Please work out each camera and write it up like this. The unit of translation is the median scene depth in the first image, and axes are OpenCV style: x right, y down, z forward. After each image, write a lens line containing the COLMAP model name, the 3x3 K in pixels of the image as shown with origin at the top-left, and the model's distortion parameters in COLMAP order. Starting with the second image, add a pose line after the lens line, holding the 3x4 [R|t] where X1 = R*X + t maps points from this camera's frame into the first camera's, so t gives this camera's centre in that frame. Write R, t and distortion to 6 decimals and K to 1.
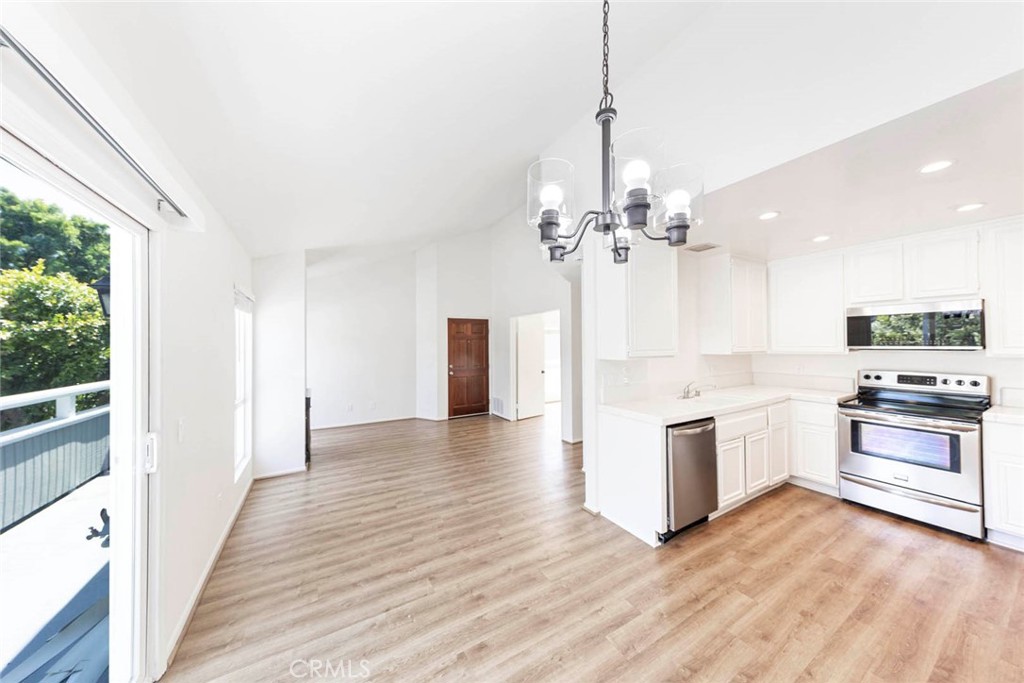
lens RADIAL K [[328.1, 0, 514.5], [0, 328.1, 343.1], [0, 0, 1]] dist [0.004343, -0.000754]
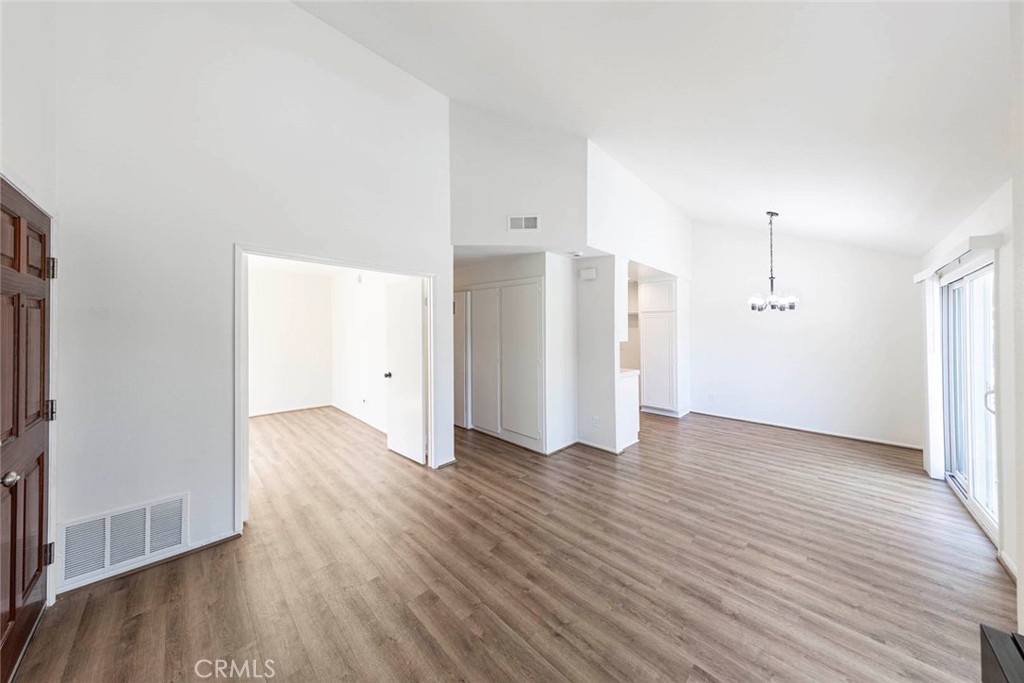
lens RADIAL K [[328.1, 0, 519.7], [0, 328.1, 324.9], [0, 0, 1]] dist [0.004343, -0.000754]
pose [[-0.253538, 0.019366, 0.967132, -1.296093], [-0.009373, 0.999703, -0.022476, 0.014882], [-0.967280, -0.014763, -0.253281, 2.279644]]
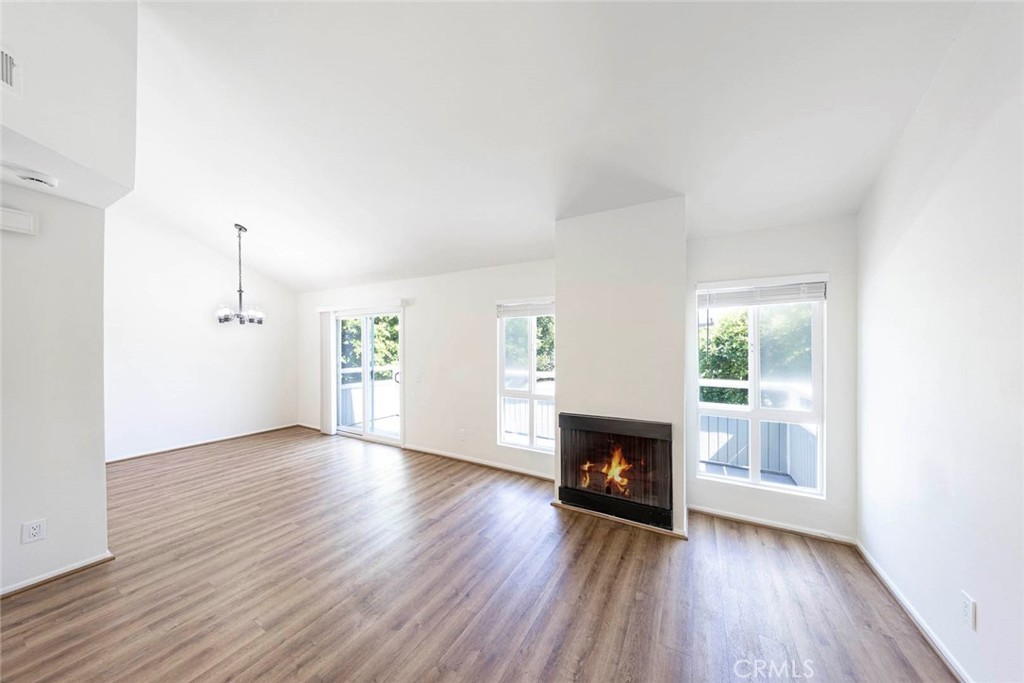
lens RADIAL K [[328.1, 0, 514.7], [0, 328.1, 353.3], [0, 0, 1]] dist [0.004343, -0.000754]
pose [[-0.869083, 0.014170, -0.494463, -0.303440], [0.003624, 0.999745, 0.022282, 0.011544], [0.494652, 0.017573, -0.868913, 2.815448]]
